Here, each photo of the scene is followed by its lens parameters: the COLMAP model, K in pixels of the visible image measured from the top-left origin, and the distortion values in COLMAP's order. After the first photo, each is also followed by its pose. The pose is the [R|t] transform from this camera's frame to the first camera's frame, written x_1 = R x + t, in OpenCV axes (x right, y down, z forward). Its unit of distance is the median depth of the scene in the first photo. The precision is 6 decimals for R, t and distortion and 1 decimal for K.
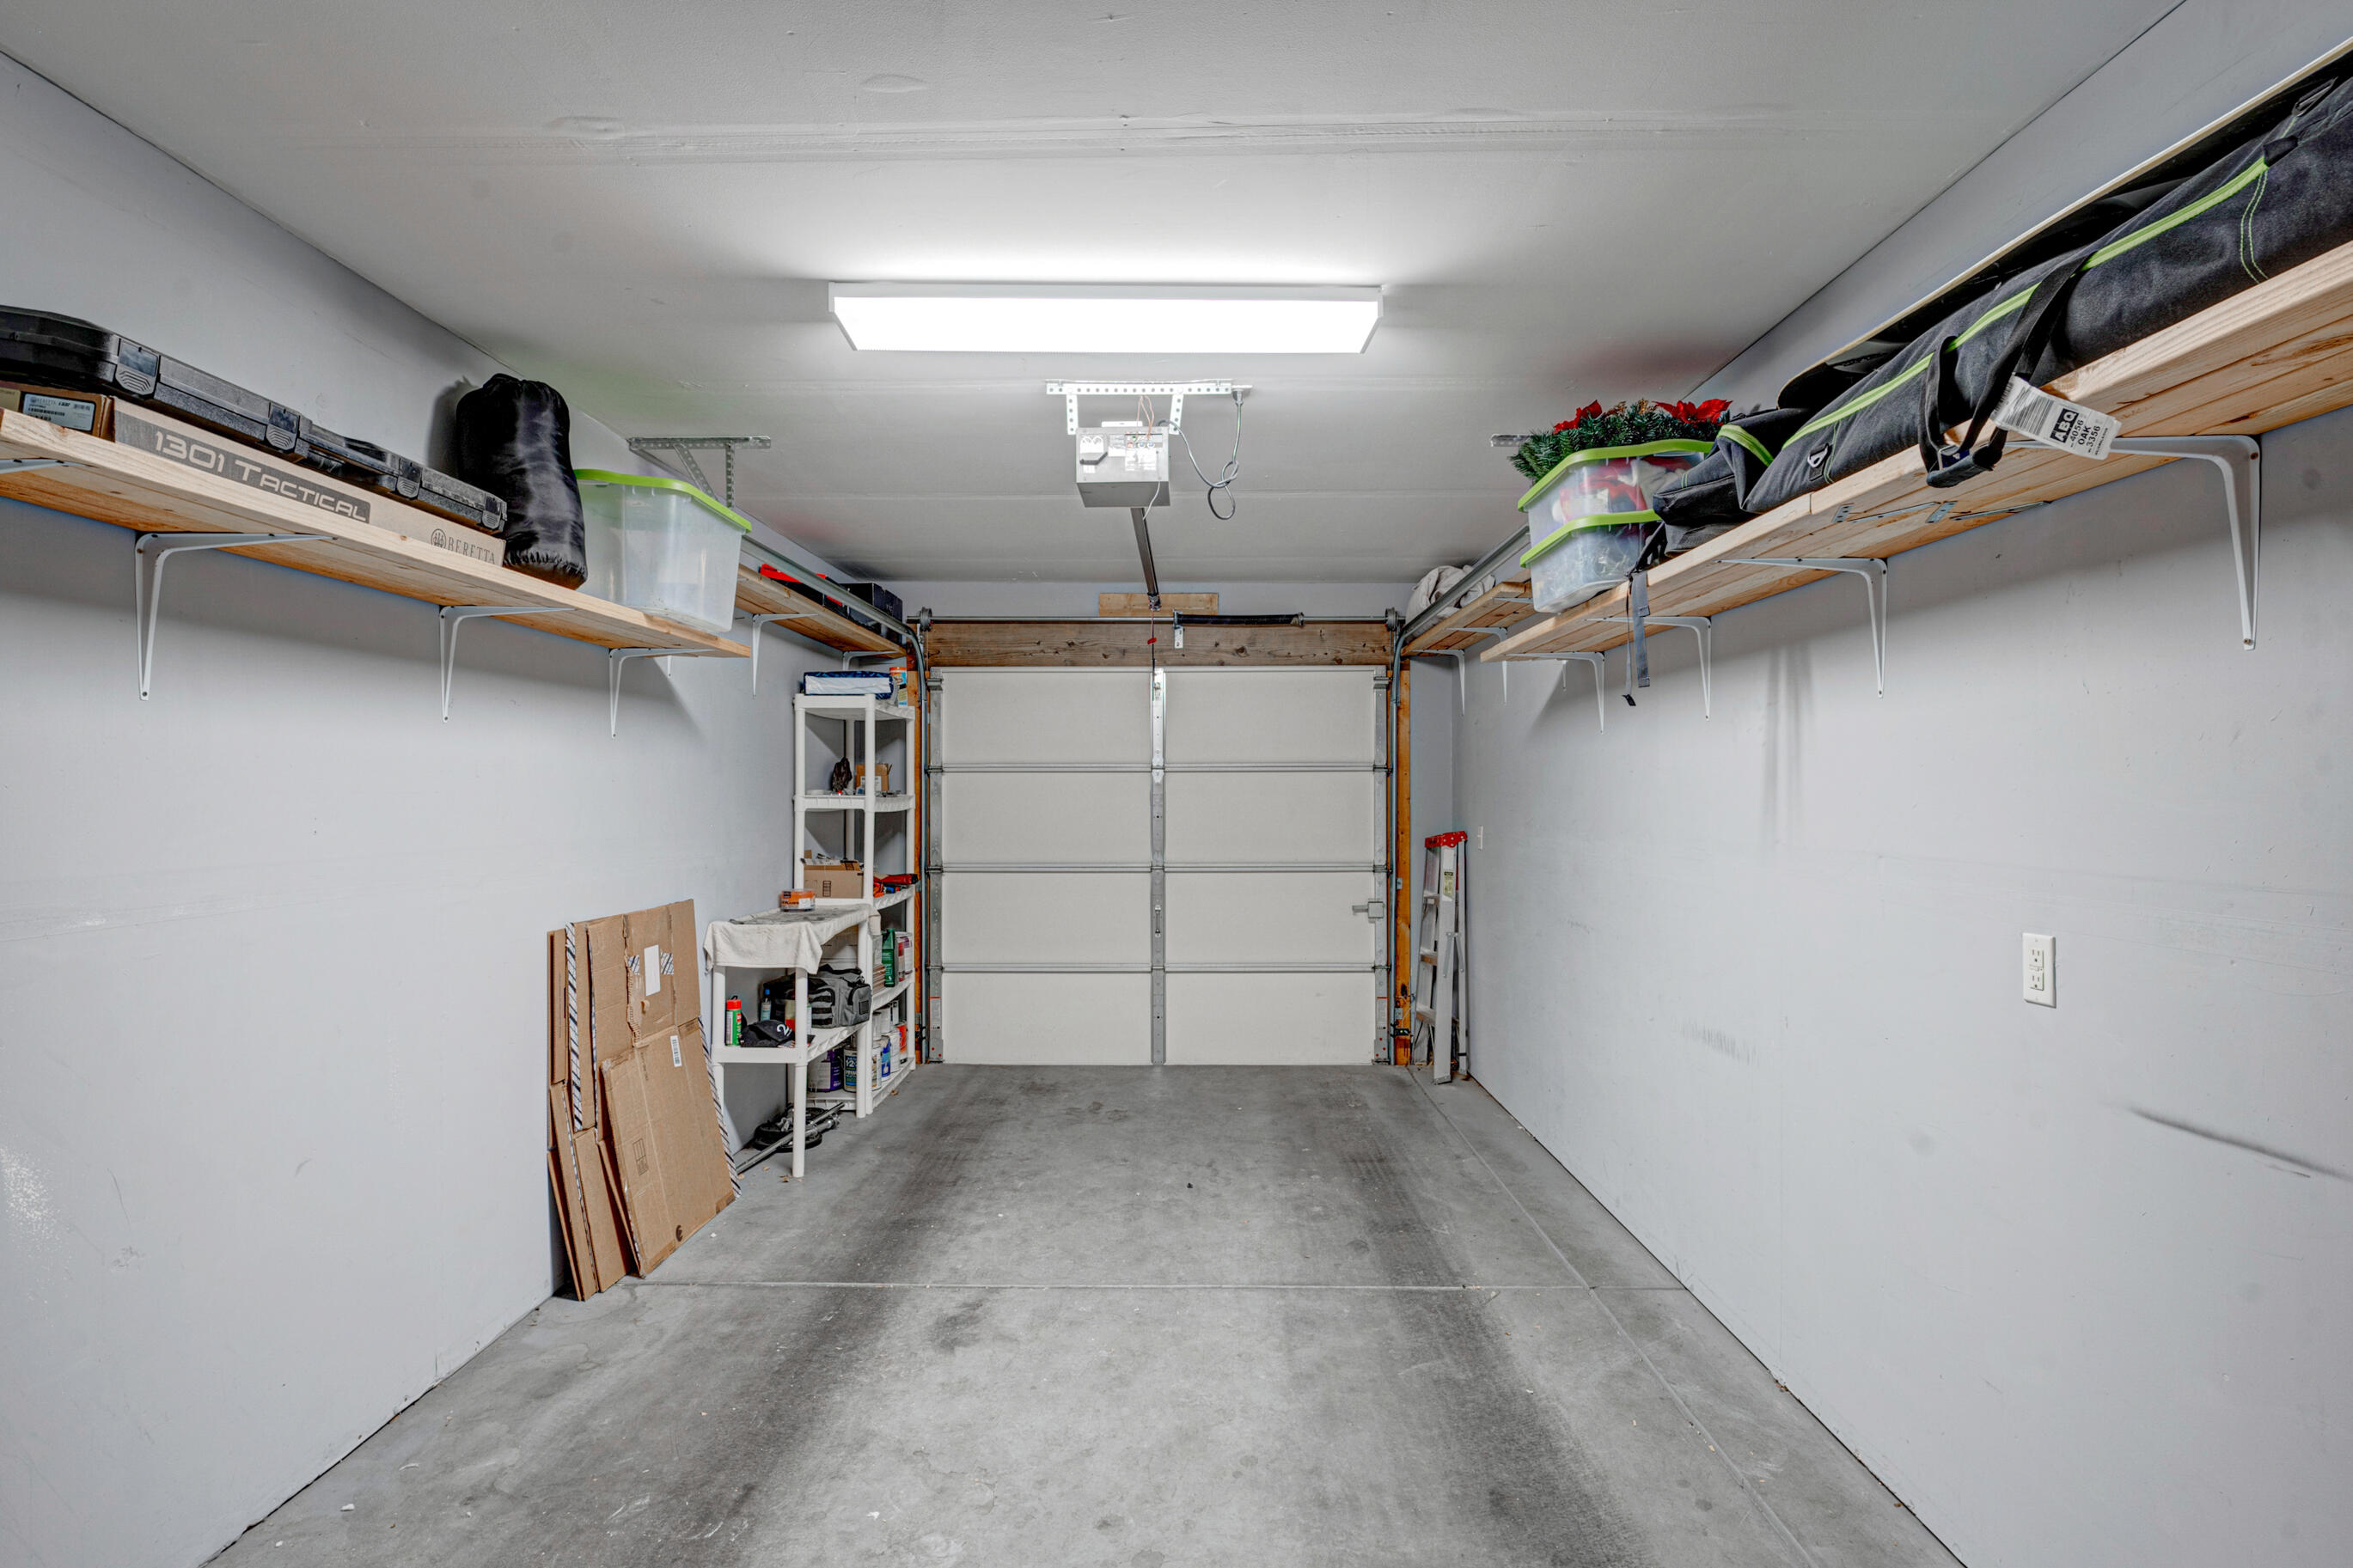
lens RADIAL K [[1185.5, 0, 1176.5], [0, 1185.5, 784.0], [0, 0, 1]] dist [-0.000199, -0.000014]
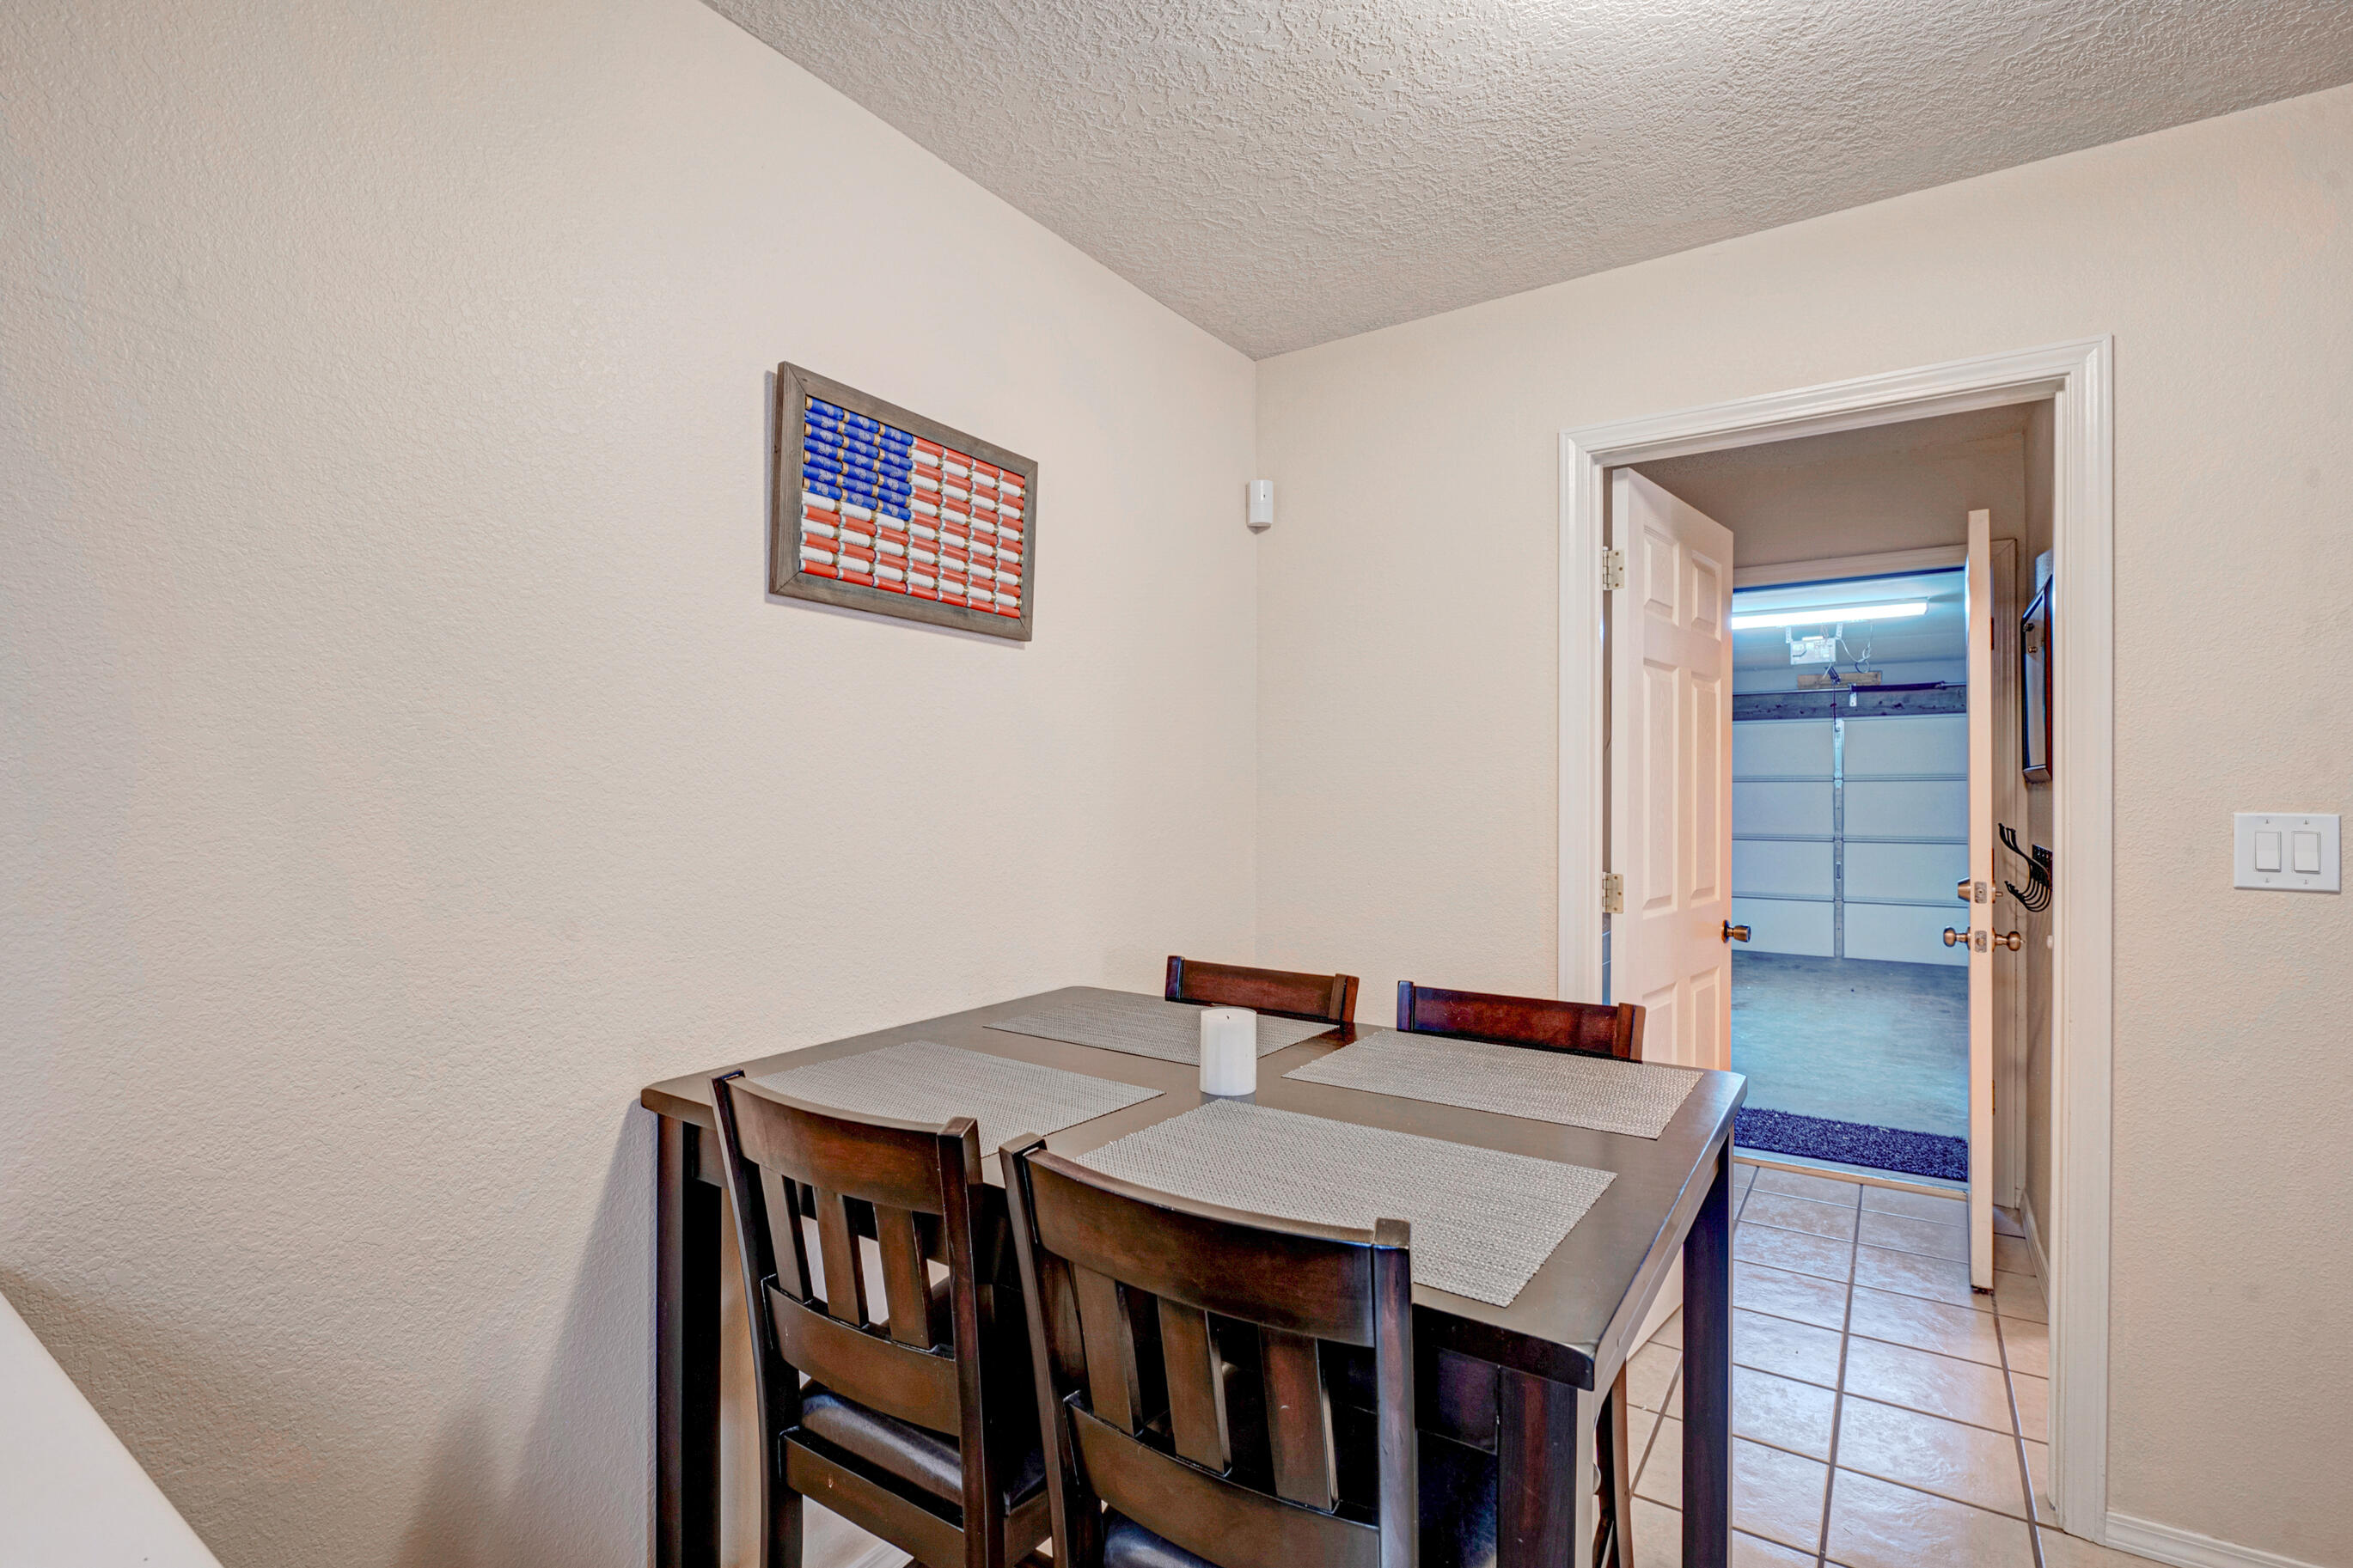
lens RADIAL K [[1077.4, 0, 1165.3], [0, 1077.4, 785.2], [0, 0, 1]] dist [-0.019825, -0.000093]
pose [[0.830230, -0.002949, -0.557413, 0.047024], [0.002559, 0.999996, -0.001480, -0.006665], [0.557415, -0.000197, 0.830234, -1.000966]]
